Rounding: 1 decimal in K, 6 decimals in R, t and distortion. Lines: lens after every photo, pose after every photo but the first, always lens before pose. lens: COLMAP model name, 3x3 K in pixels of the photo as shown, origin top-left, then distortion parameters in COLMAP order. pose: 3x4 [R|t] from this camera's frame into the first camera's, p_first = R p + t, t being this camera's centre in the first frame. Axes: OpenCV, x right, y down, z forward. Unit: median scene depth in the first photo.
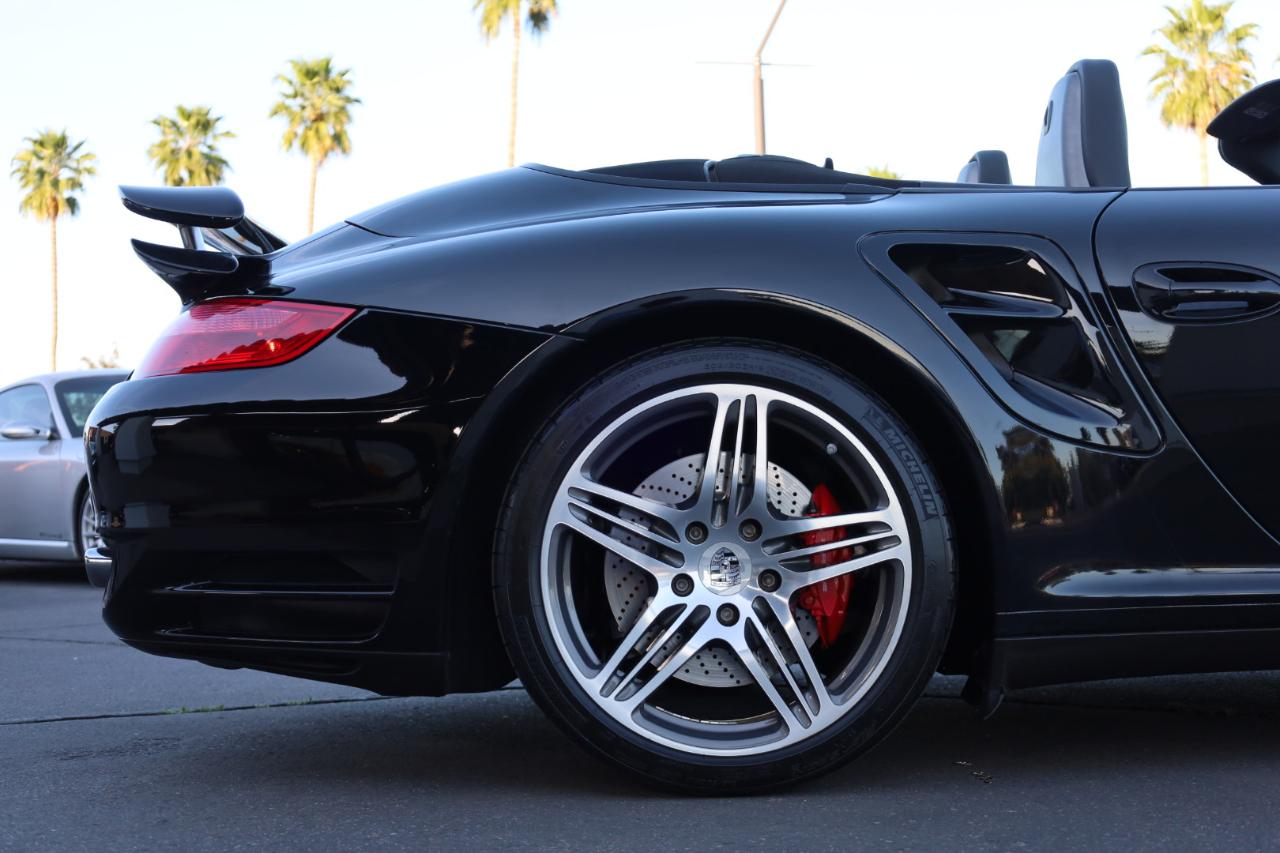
lens RADIAL K [[1868.7, 0, 637.2], [0, 1868.7, 416.9], [0, 0, 1]] dist [0.022273, 0.000000]
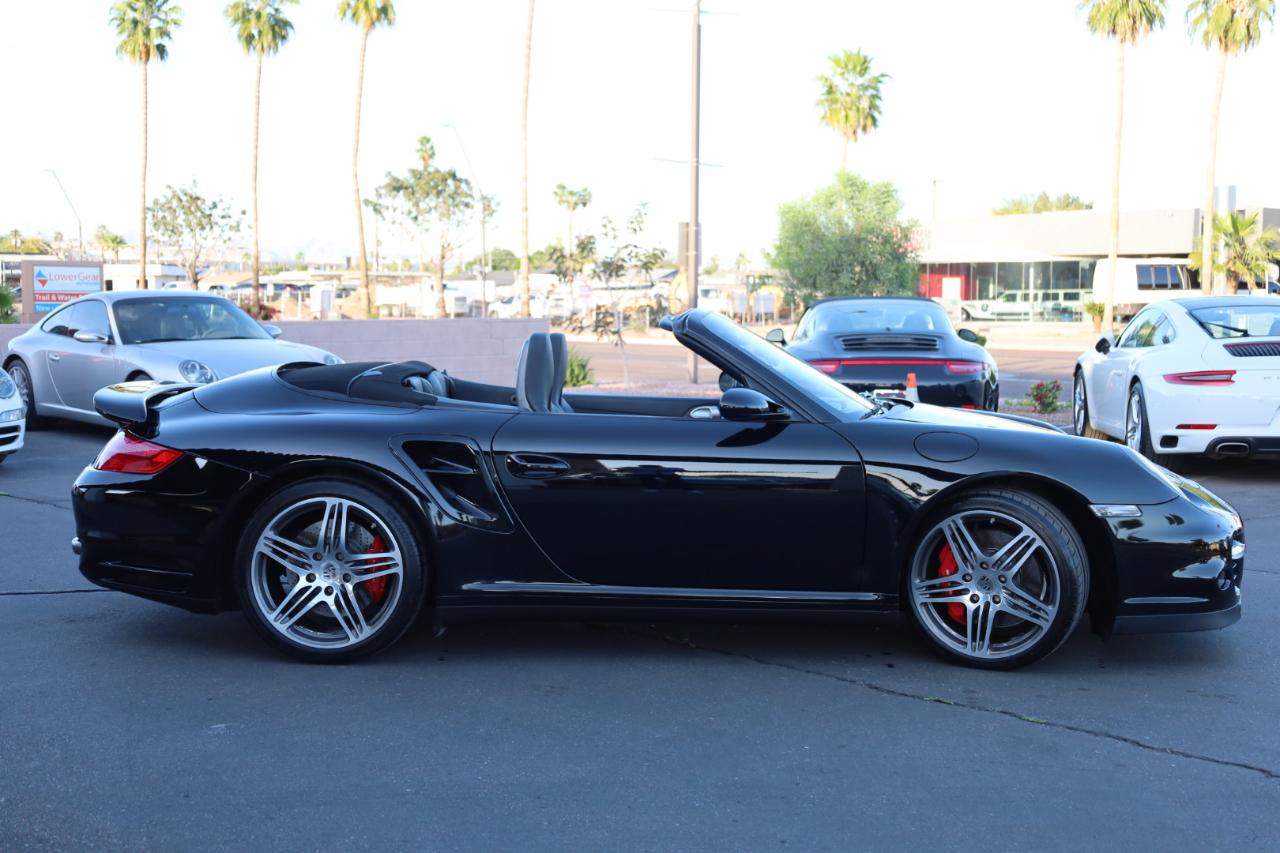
lens RADIAL K [[1624.3, 0, 639.7], [0, 1624.3, 418.1], [0, 0, 1]] dist [0.014408, 0.000000]
pose [[0.998815, 0.048320, -0.005749, 0.046237], [-0.047390, 0.992740, 0.110554, -0.037746], [0.011049, -0.110150, 0.993854, -0.109508]]
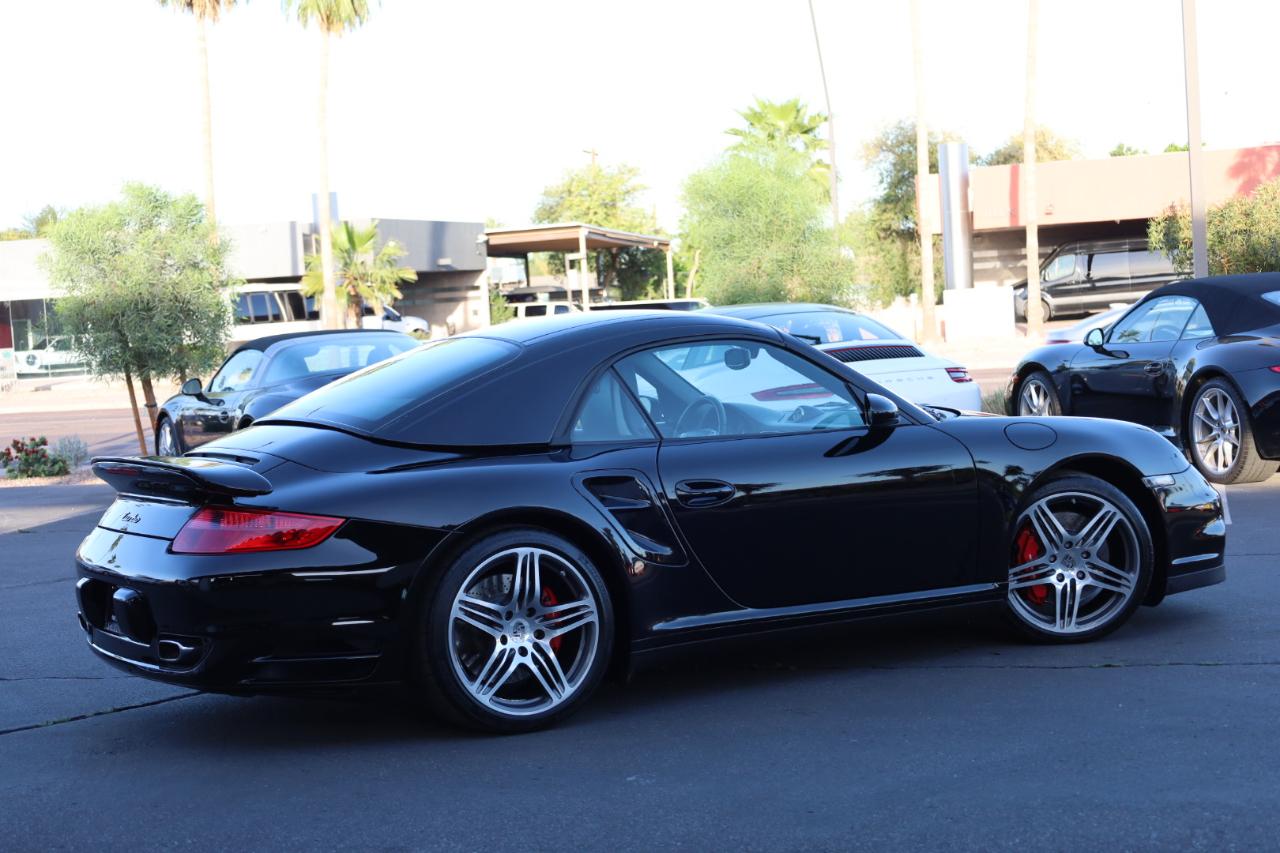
lens RADIAL K [[2128.6, 0, 636.7], [0, 2128.6, 436.5], [0, 0, 1]] dist [0.021855, 0.000000]
pose [[0.869837, -0.036903, 0.491957, -0.108193], [0.003614, 0.997648, 0.068447, -0.032518], [-0.493326, -0.057760, 0.867925, -0.125832]]
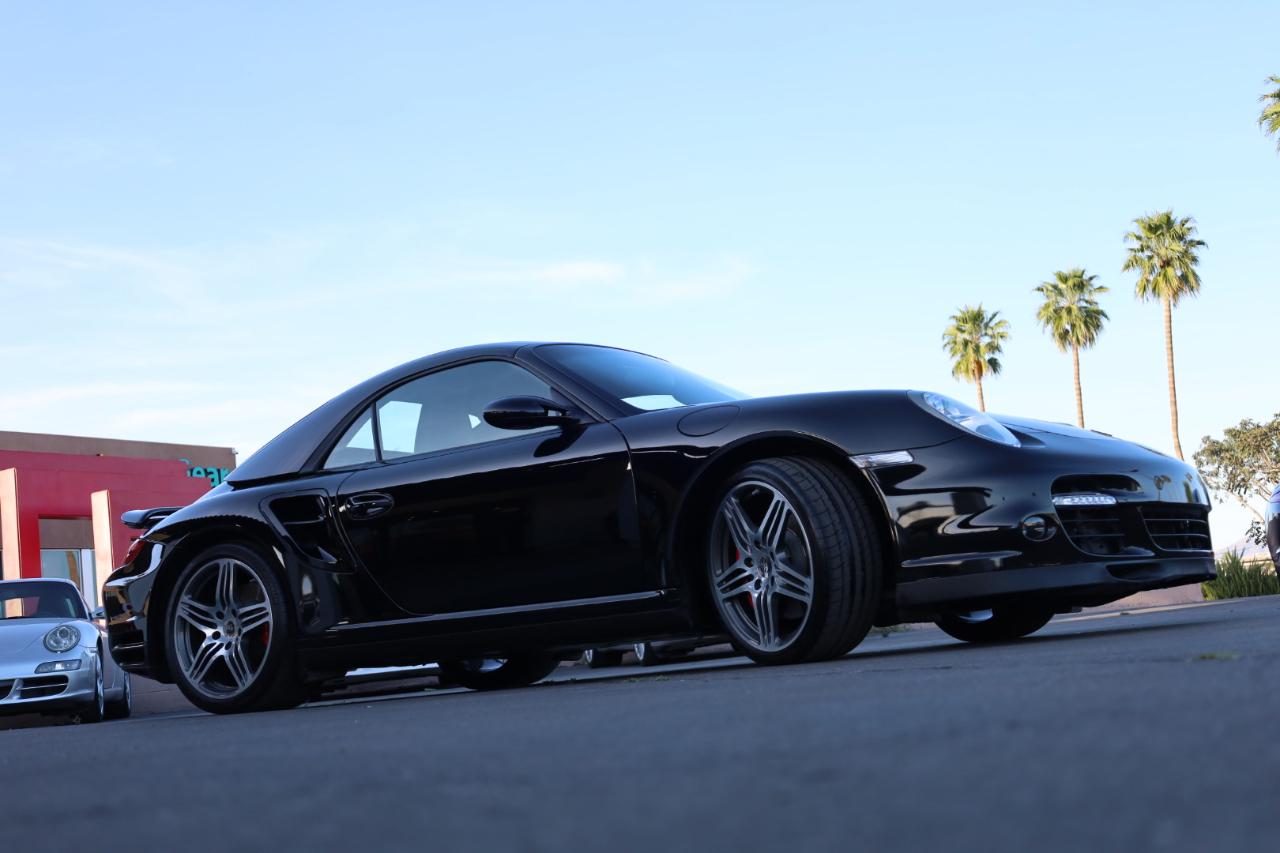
lens RADIAL K [[1624.3, 0, 631.9], [0, 1624.3, 425.0], [0, 0, 1]] dist [0.014408, 0.000000]
pose [[0.839614, -0.122109, -0.529281, 0.182352], [0.087005, 0.992056, -0.090856, 0.005526], [0.536171, 0.030234, 0.843568, -0.066358]]
